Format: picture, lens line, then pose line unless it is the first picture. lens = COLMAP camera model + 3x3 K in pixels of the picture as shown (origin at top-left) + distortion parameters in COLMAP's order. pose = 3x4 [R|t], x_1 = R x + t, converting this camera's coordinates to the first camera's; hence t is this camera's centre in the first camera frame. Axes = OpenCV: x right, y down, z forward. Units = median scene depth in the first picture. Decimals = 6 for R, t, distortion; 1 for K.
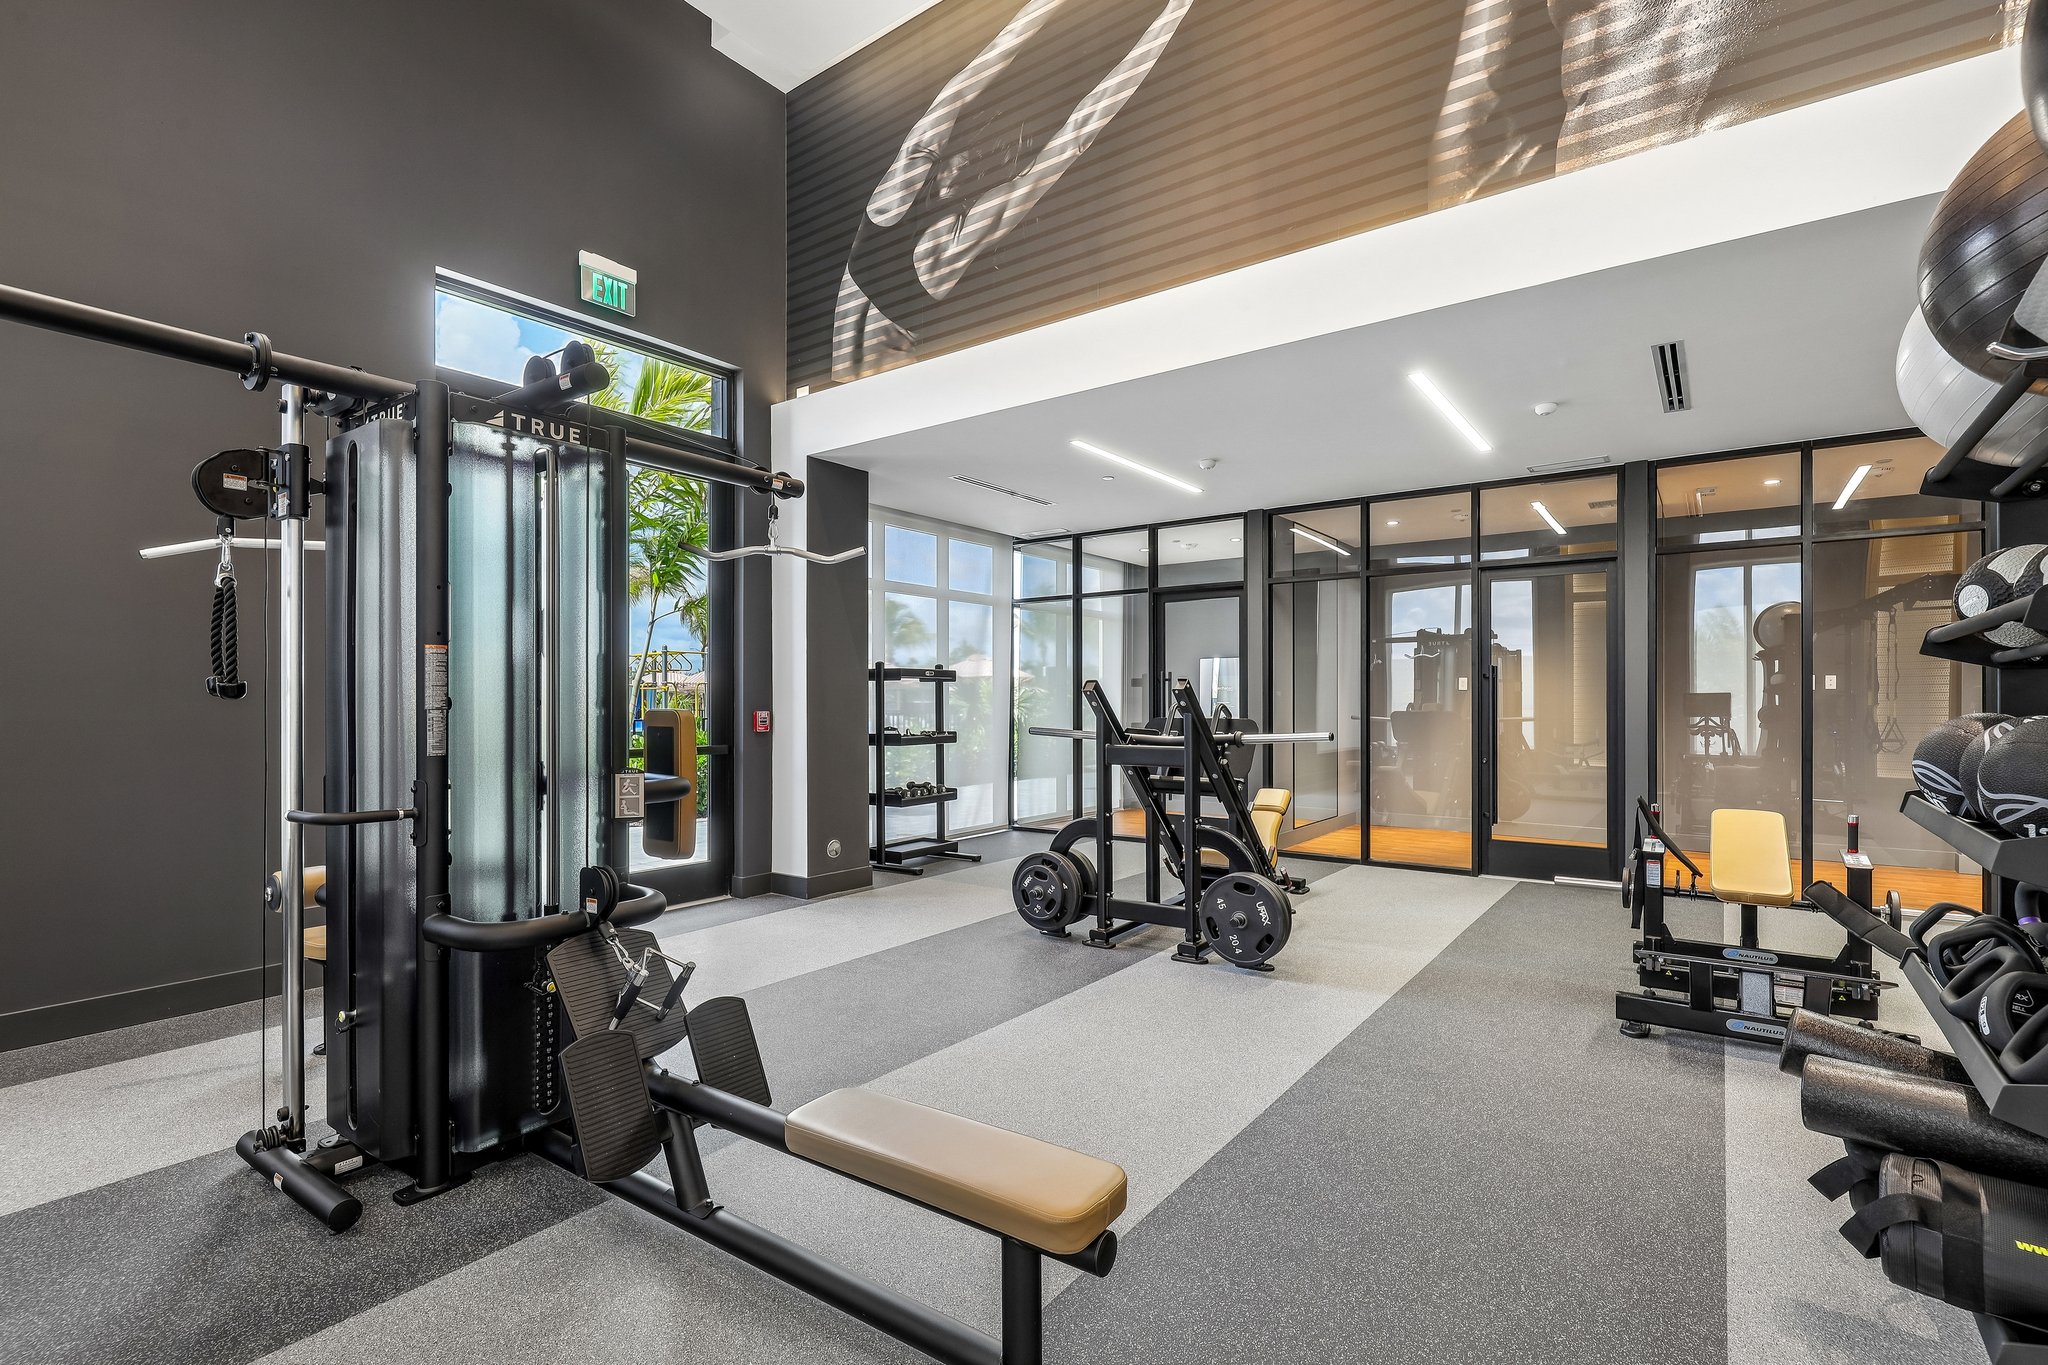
lens RADIAL K [[928.5, 0, 1032.1], [0, 928.5, 691.0], [0, 0, 1]] dist [-0.002638, 0.001163]
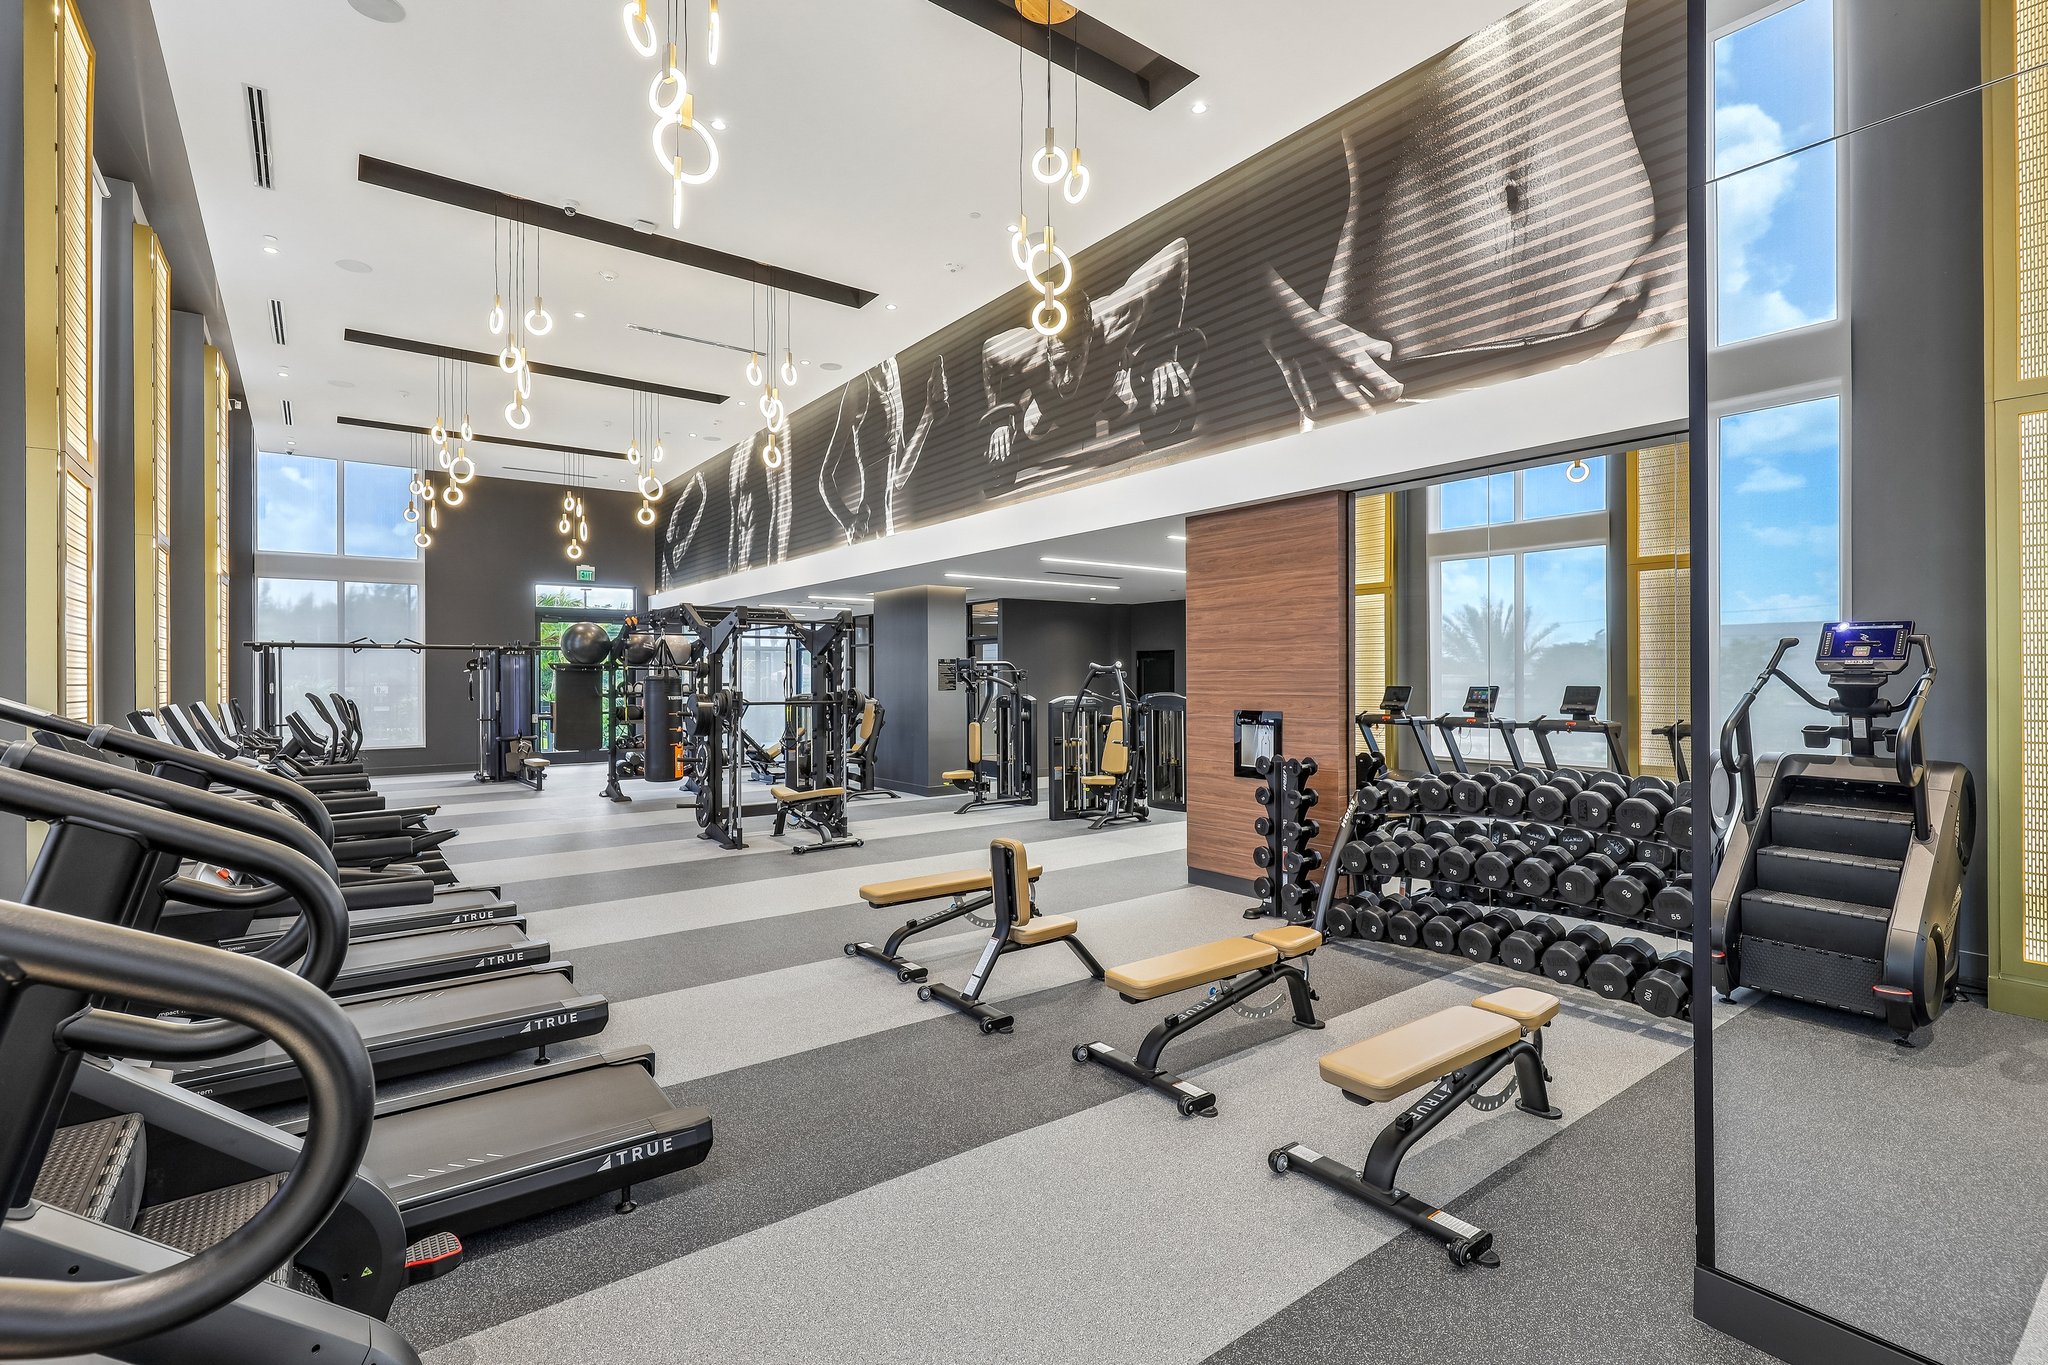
lens RADIAL K [[928.5, 0, 1021.3], [0, 928.5, 677.9], [0, 0, 1]] dist [-0.002638, 0.001163]
pose [[0.956835, 0.000190, -0.290633, 1.942341], [0.001876, 0.999975, 0.006830, -0.073052], [0.290627, -0.007081, 0.956810, -1.689288]]
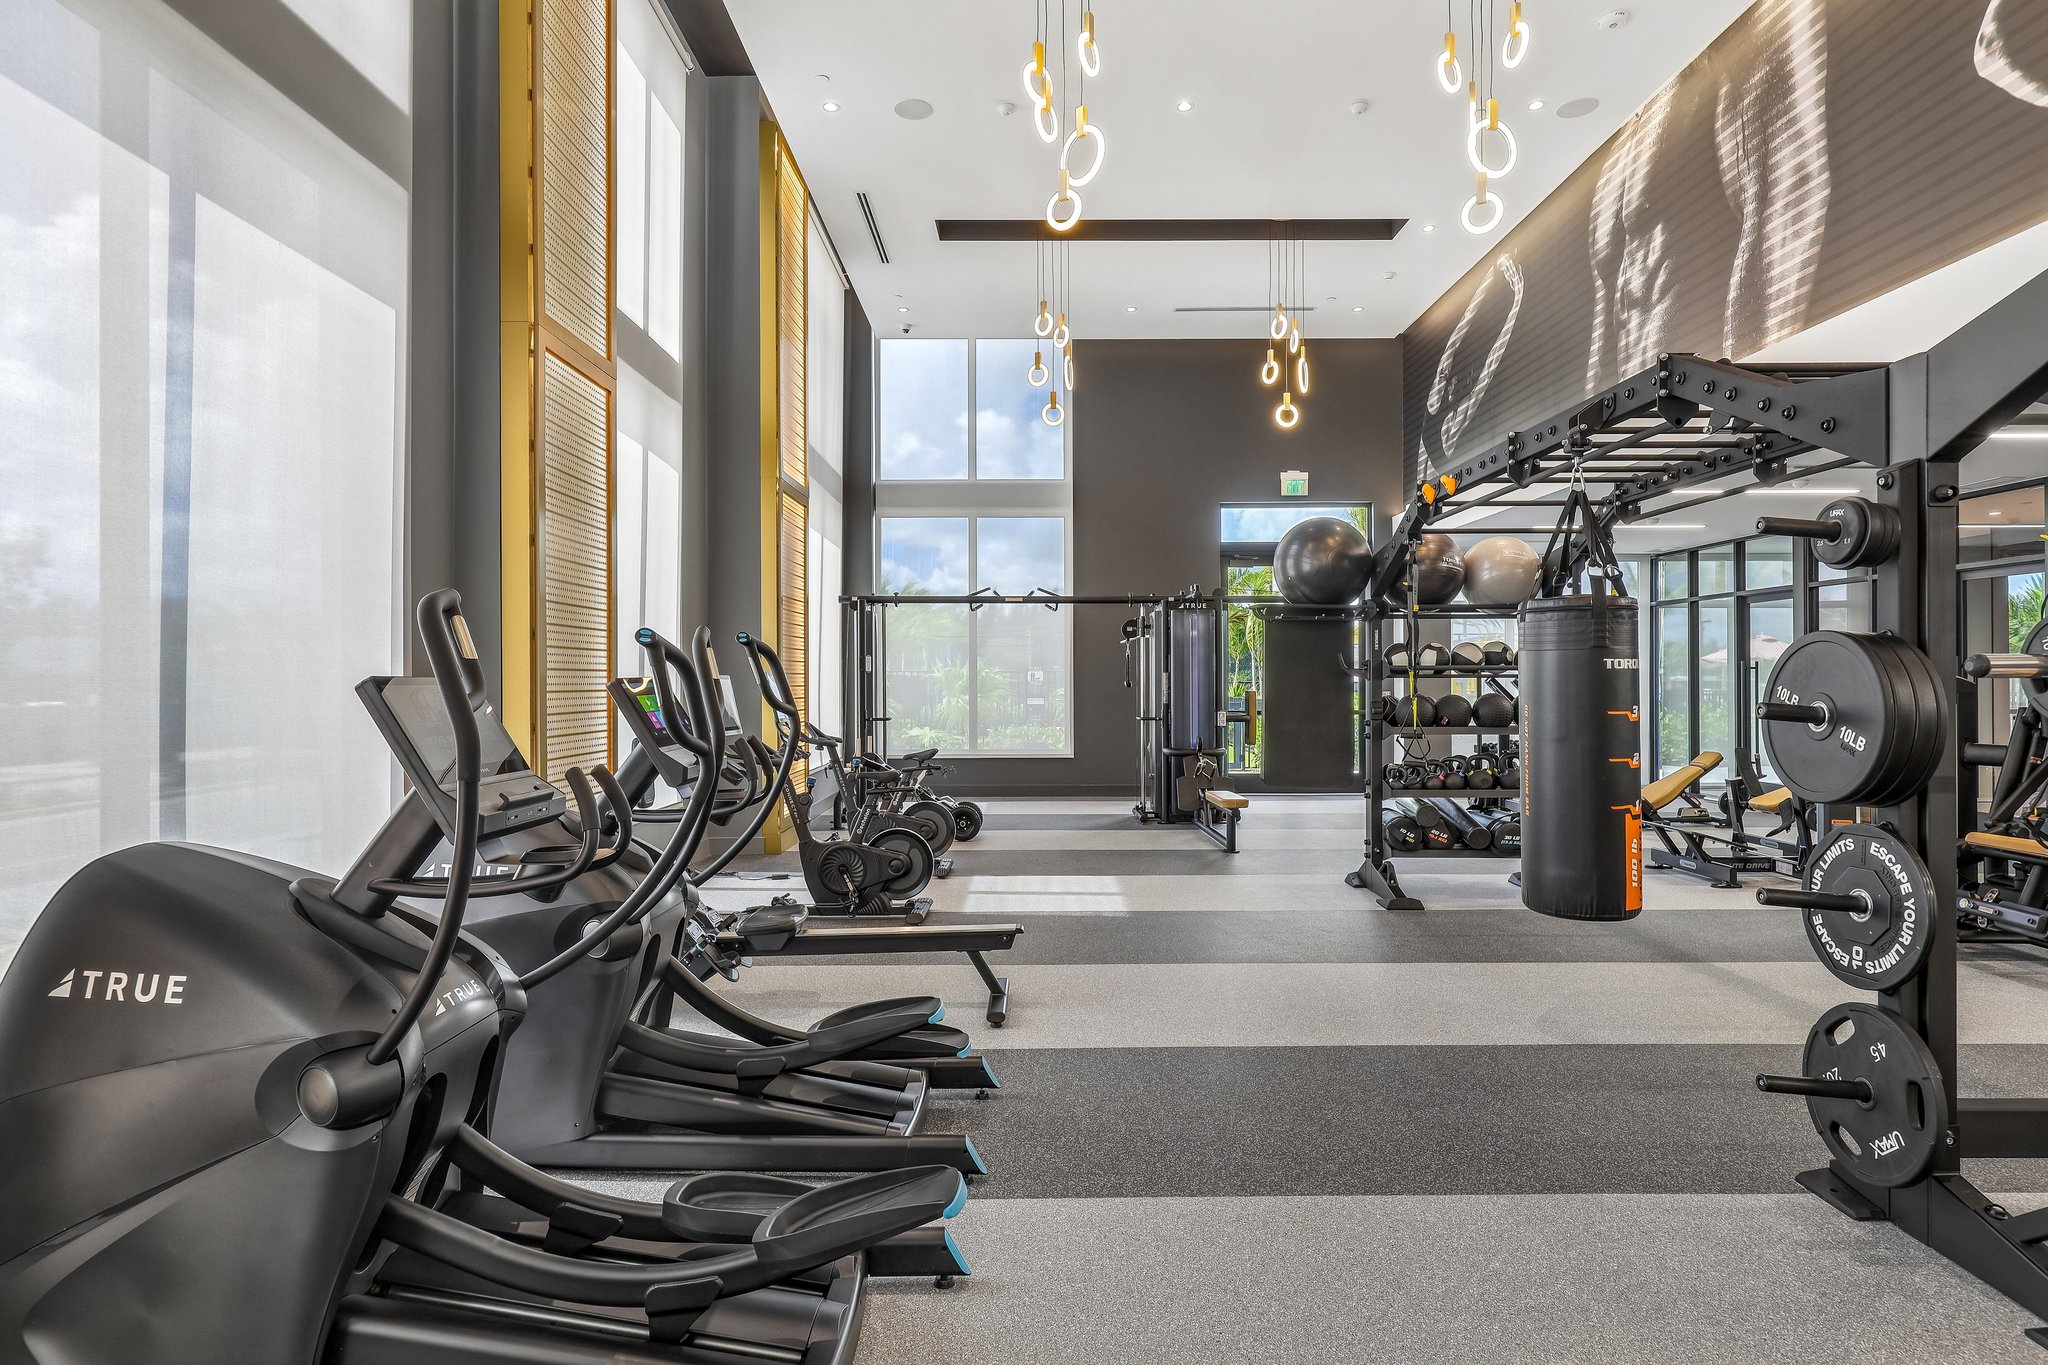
lens RADIAL K [[1072.8, 0, 1026.0], [0, 1072.8, 669.0], [0, 0, 1]] dist [0.001818, -0.000281]
pose [[0.580656, -0.004479, -0.814137, 1.091514], [0.005119, 0.999985, -0.001850, -0.019750], [0.814133, -0.003094, 0.580670, -0.843752]]
